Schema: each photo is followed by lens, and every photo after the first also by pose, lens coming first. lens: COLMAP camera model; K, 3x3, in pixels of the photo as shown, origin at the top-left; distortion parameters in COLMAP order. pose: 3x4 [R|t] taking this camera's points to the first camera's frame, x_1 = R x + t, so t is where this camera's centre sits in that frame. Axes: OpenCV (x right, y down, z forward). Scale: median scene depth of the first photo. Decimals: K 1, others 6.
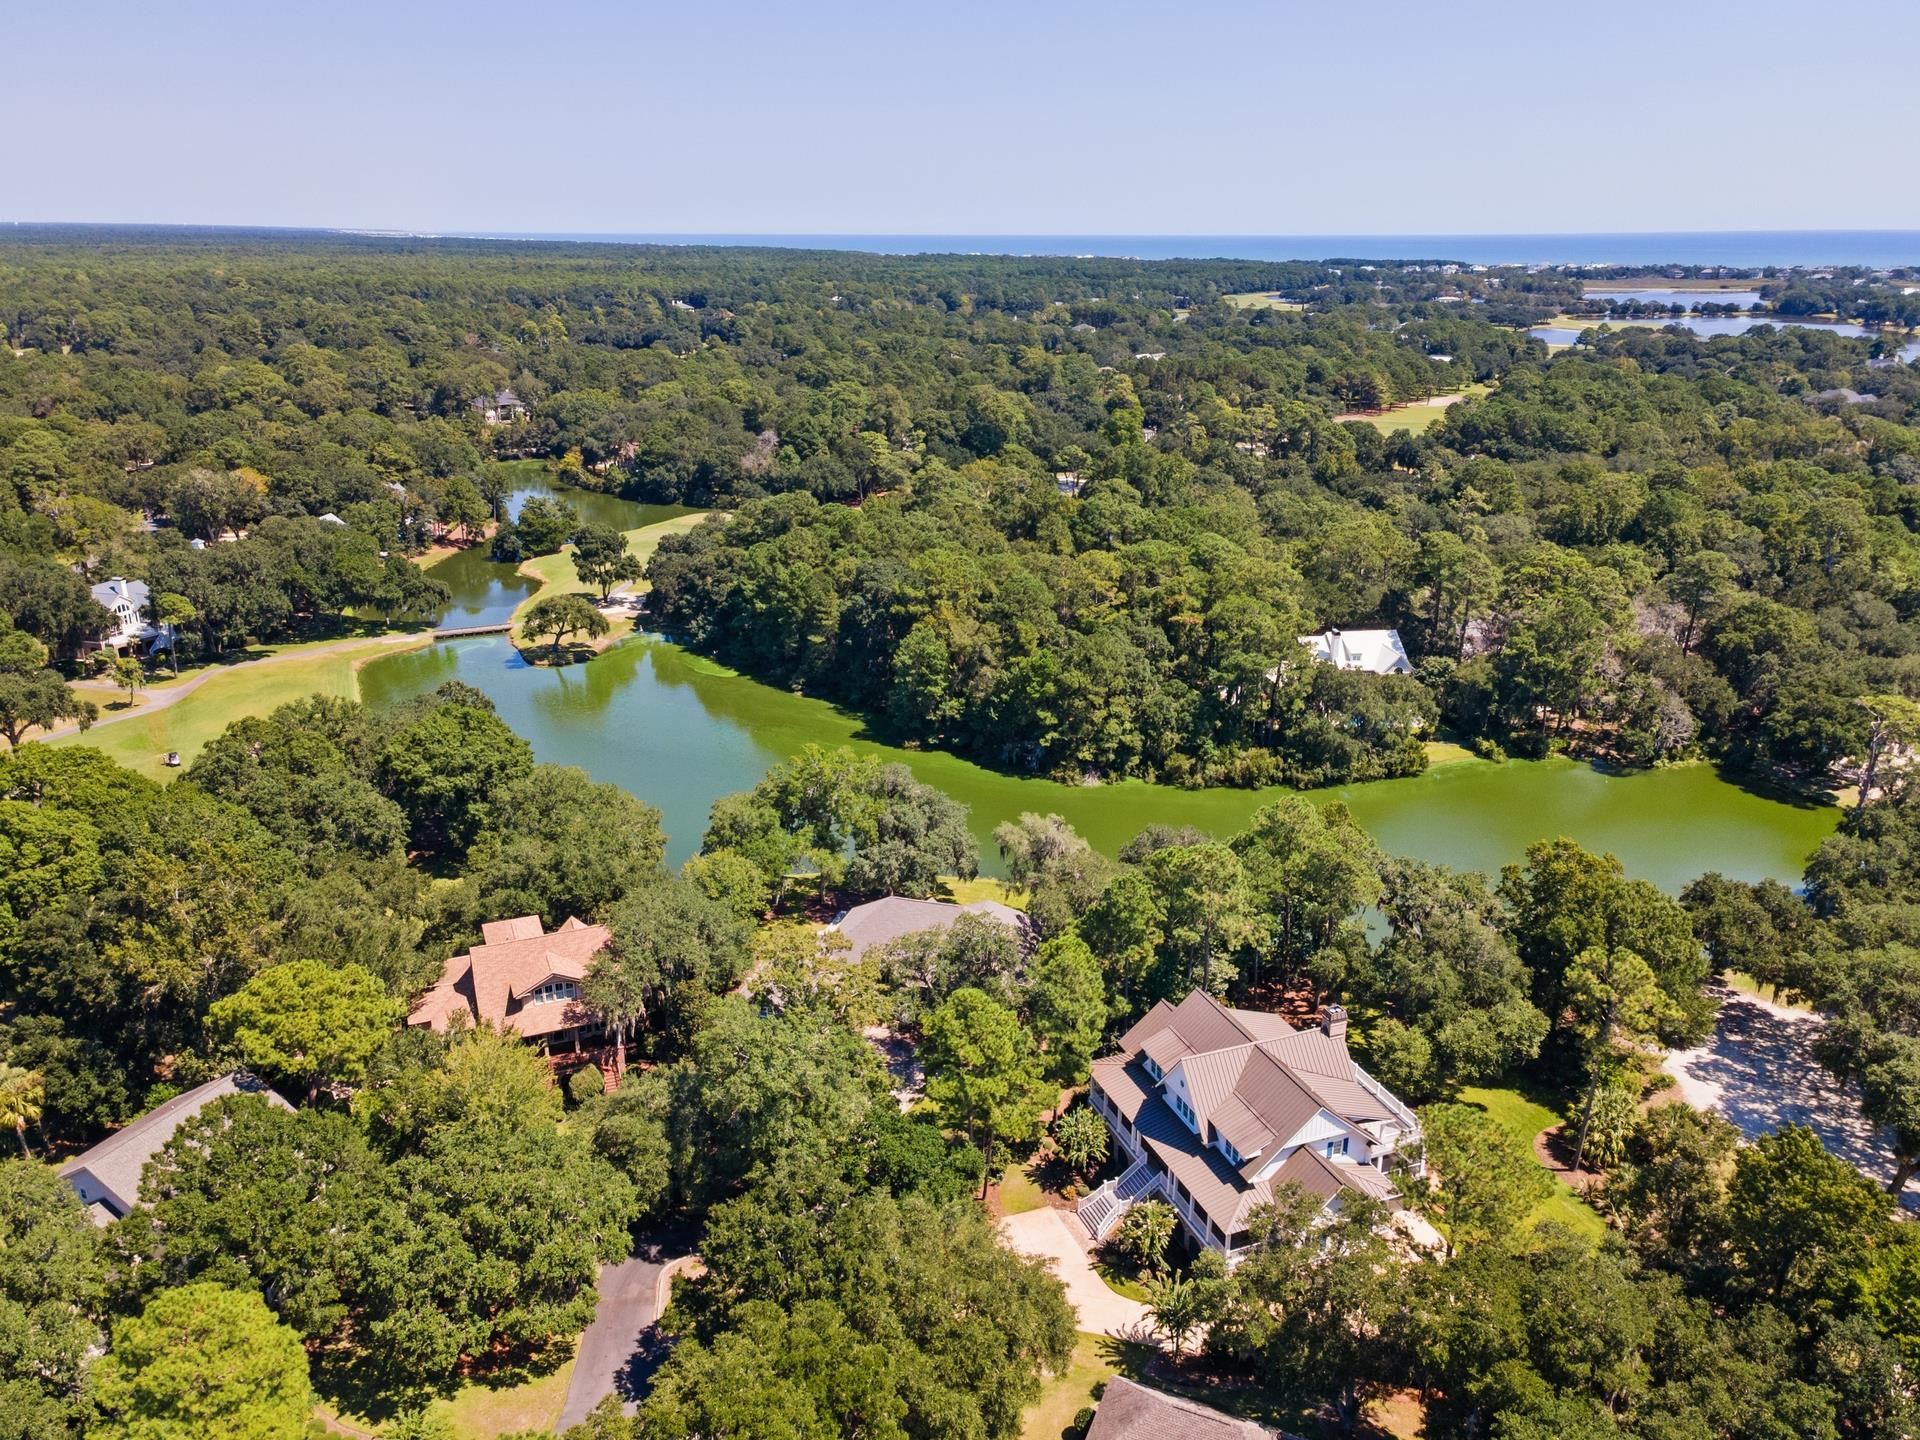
lens RADIAL K [[1331.2, 0, 960.0], [0, 1331.2, 720.0], [0, 0, 1]] dist [0.026217, -0.002142]
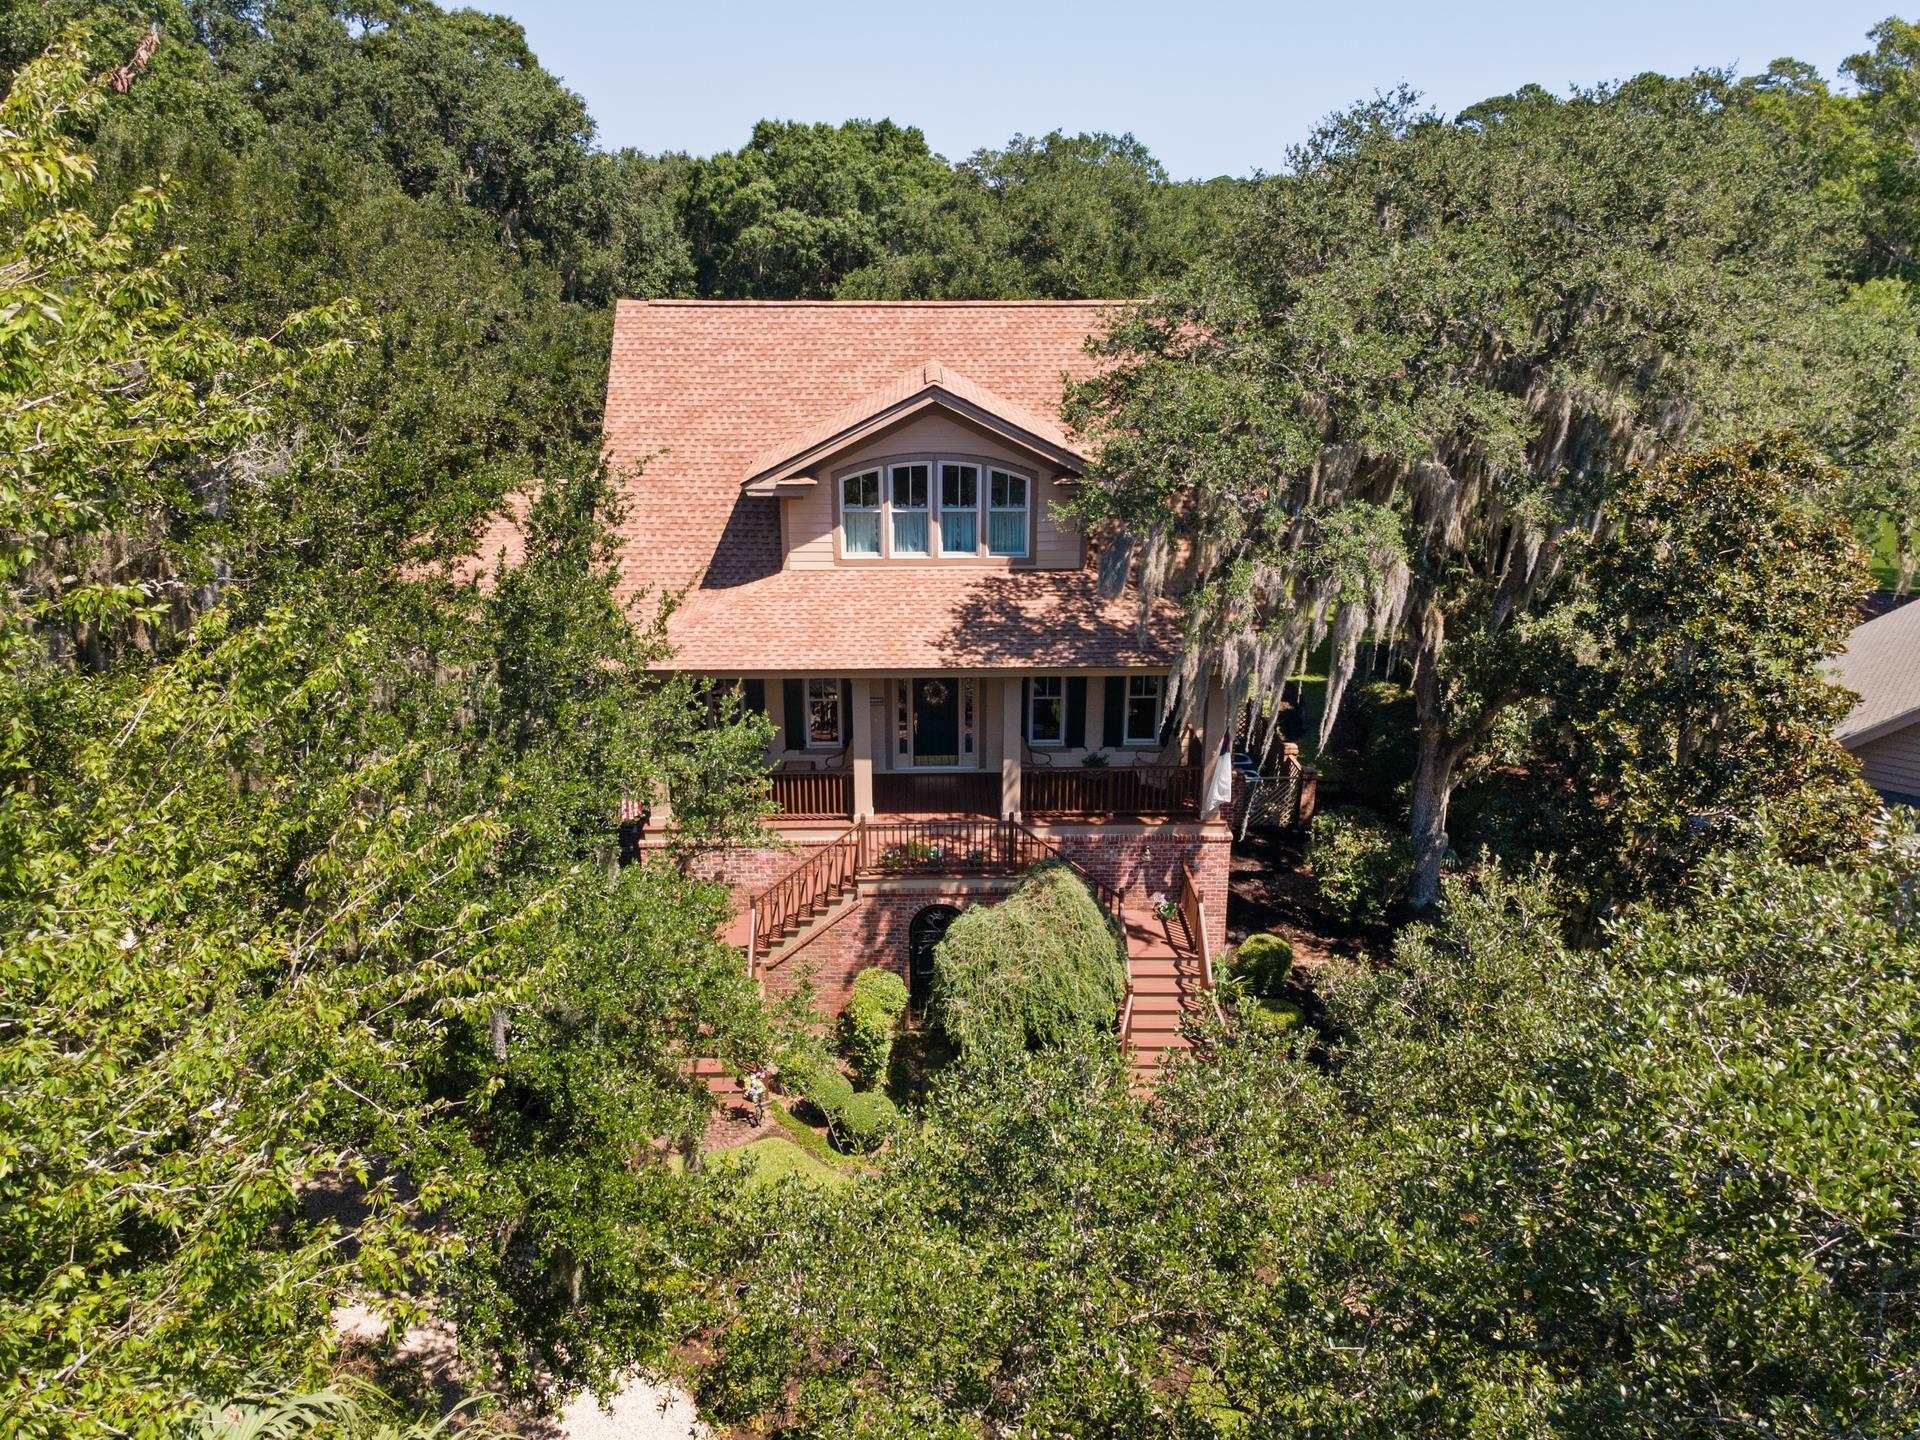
lens RADIAL K [[1331.2, 0, 960.0], [0, 1331.2, 720.0], [0, 0, 1]] dist [0.026217, -0.002142]
pose [[0.924449, 0.116187, -0.363173, -0.180063], [-0.116071, 0.992992, 0.022223, 0.186865], [0.363210, 0.021610, 0.931457, 0.657655]]
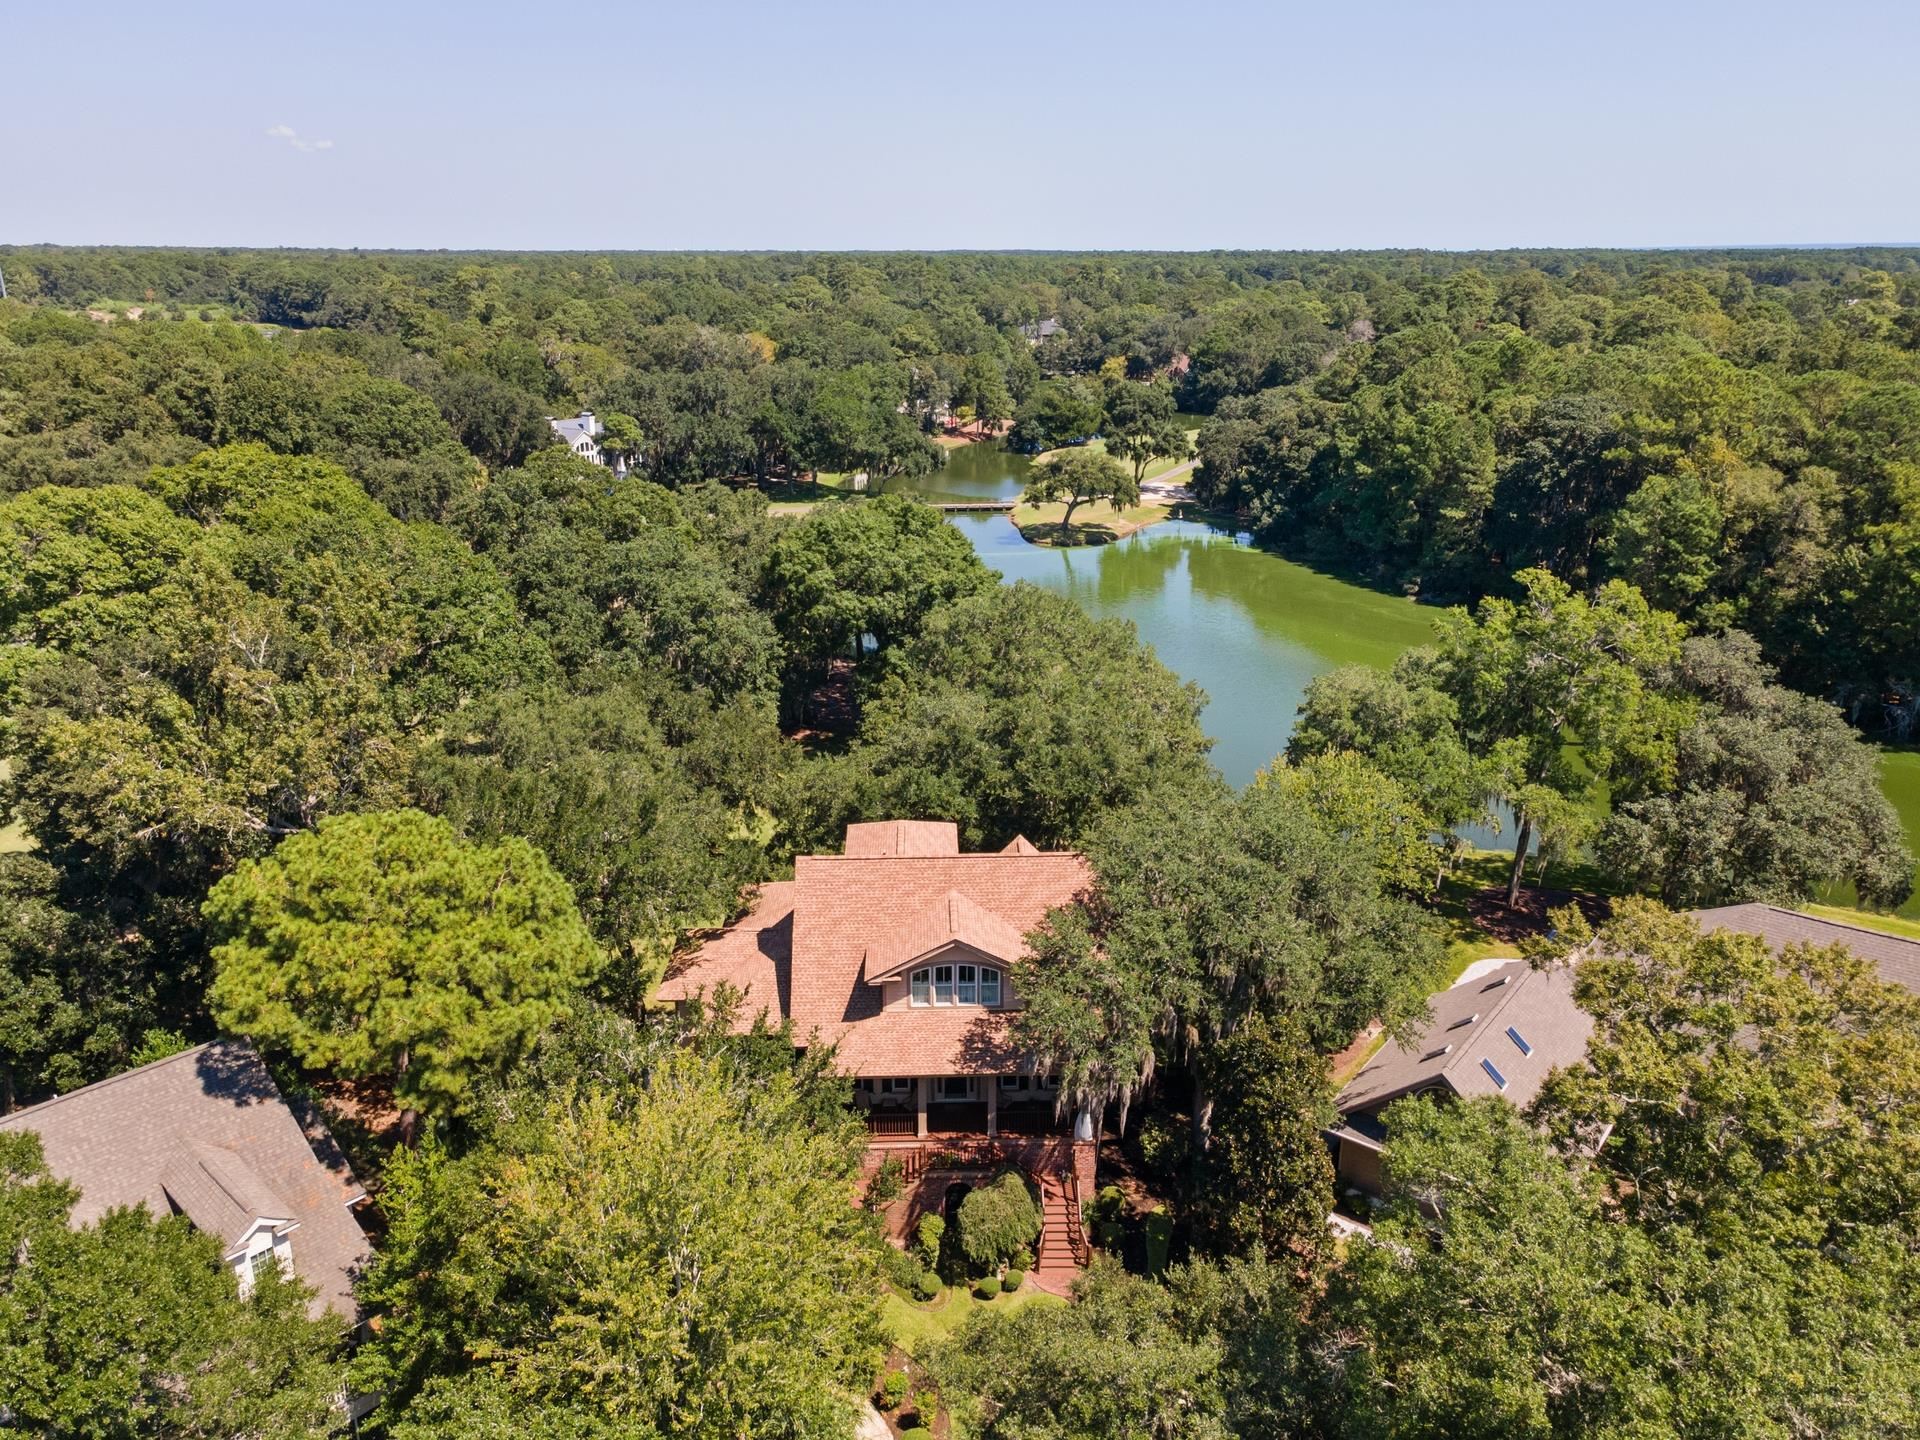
lens RADIAL K [[1340.8, 0, 985.8], [0, 1340.8, 721.6], [0, 0, 1]] dist [0.044904, 0.002691]
pose [[0.932076, 0.105578, -0.346537, -0.123034], [-0.112697, 0.993629, -0.000395, 0.095156], [0.344287, 0.039422, 0.938036, 0.477481]]
